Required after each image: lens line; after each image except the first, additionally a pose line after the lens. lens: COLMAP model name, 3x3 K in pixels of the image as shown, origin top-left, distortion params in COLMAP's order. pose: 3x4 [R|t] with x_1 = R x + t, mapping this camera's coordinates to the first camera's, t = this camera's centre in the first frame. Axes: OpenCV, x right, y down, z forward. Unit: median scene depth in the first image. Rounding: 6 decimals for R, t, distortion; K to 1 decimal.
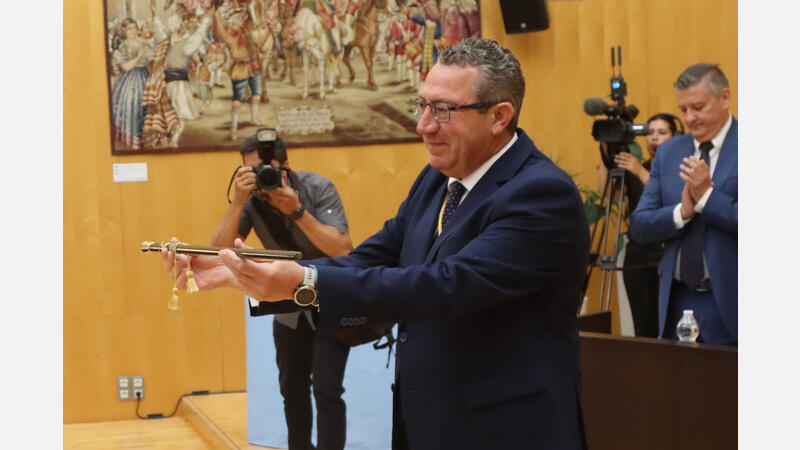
lens RADIAL K [[1370.2, 0, 284.9], [0, 1370.2, 345.4], [0, 0, 1]] dist [-0.132533, 0.000000]
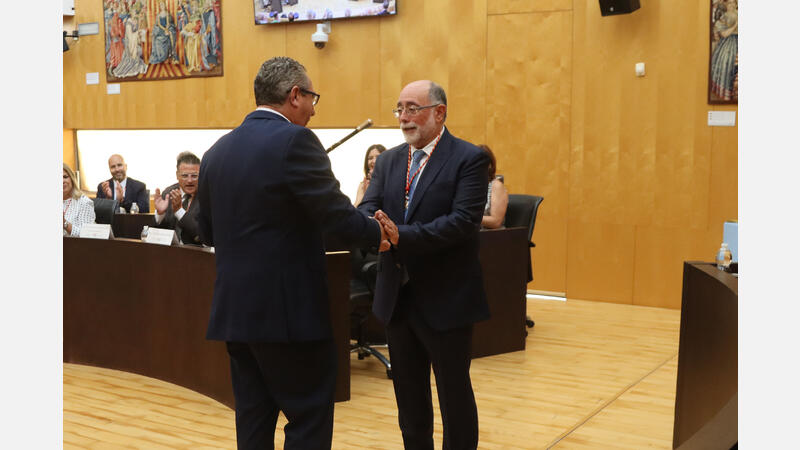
lens RADIAL K [[1034.5, 0, 330.9], [0, 1034.5, 295.8], [0, 0, 1]] dist [-0.098041, 0.000000]
pose [[0.681908, 0.157880, -0.714196, 0.336218], [-0.114458, 0.987430, 0.108998, -0.026001], [0.722427, 0.007419, 0.691407, 0.091333]]
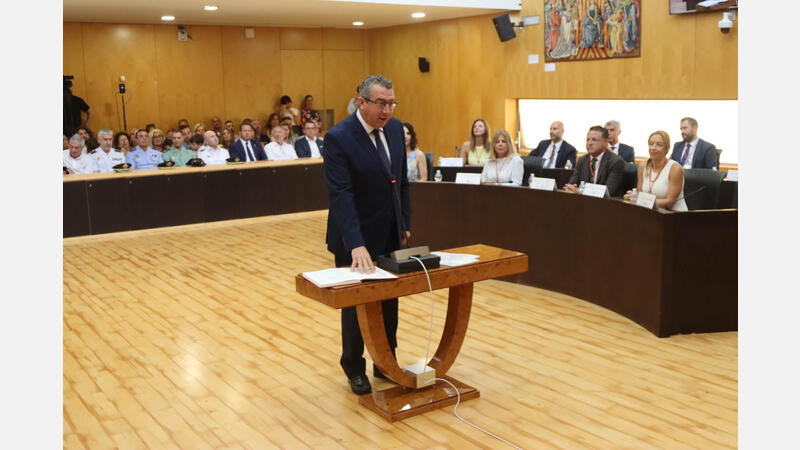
lens RADIAL K [[836.4, 0, 394.1], [0, 836.4, 231.2], [0, 0, 1]] dist [-0.073963, 0.000000]
pose [[0.372119, 0.187753, -0.908997, 0.350669], [-0.111921, 0.981259, 0.156861, -0.035632], [0.921413, 0.043365, 0.386158, 0.051852]]
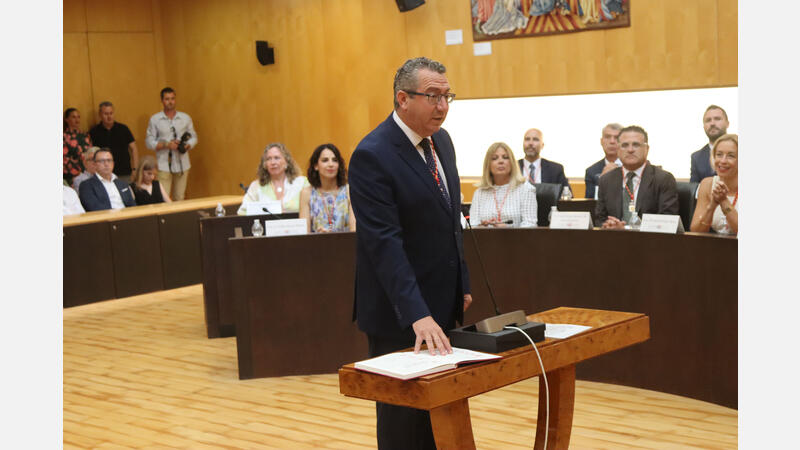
lens RADIAL K [[1392.0, 0, 409.7], [0, 1392.0, 240.2], [0, 0, 1]] dist [0.130958, 0.000000]
pose [[0.565166, 0.100211, -0.818868, 0.336578], [-0.068899, 0.994861, 0.074195, -0.016624], [0.822095, 0.014486, 0.569166, -0.099195]]
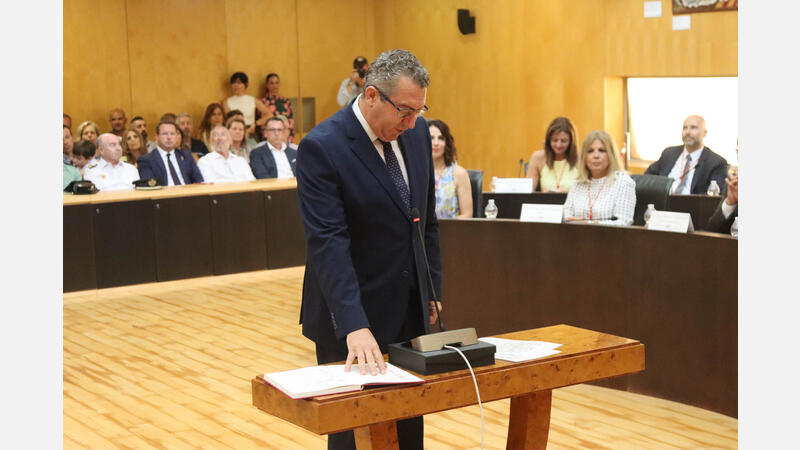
lens RADIAL K [[1415.8, 0, 391.1], [0, 1415.8, 238.3], [0, 0, 1]] dist [0.133231, 0.000000]
pose [[0.356142, 0.145427, -0.923046, 0.356367], [-0.105942, 0.987730, 0.114742, -0.037060], [0.928407, 0.056925, 0.367179, 0.049208]]
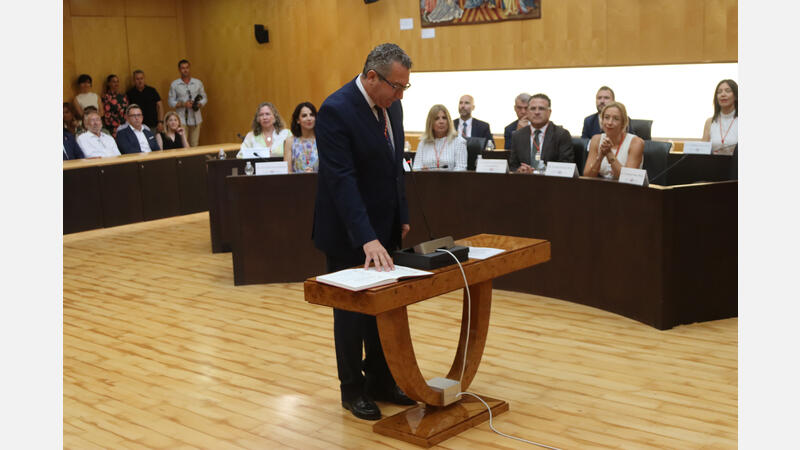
lens RADIAL K [[1040.0, 0, 405.1], [0, 1040.0, 231.2], [0, 0, 1]] dist [0.002125, 0.000000]
pose [[0.587110, 0.147765, -0.795907, 0.311457], [-0.085189, 0.989018, 0.120776, -0.014537], [0.805013, -0.003106, 0.593250, -0.073693]]
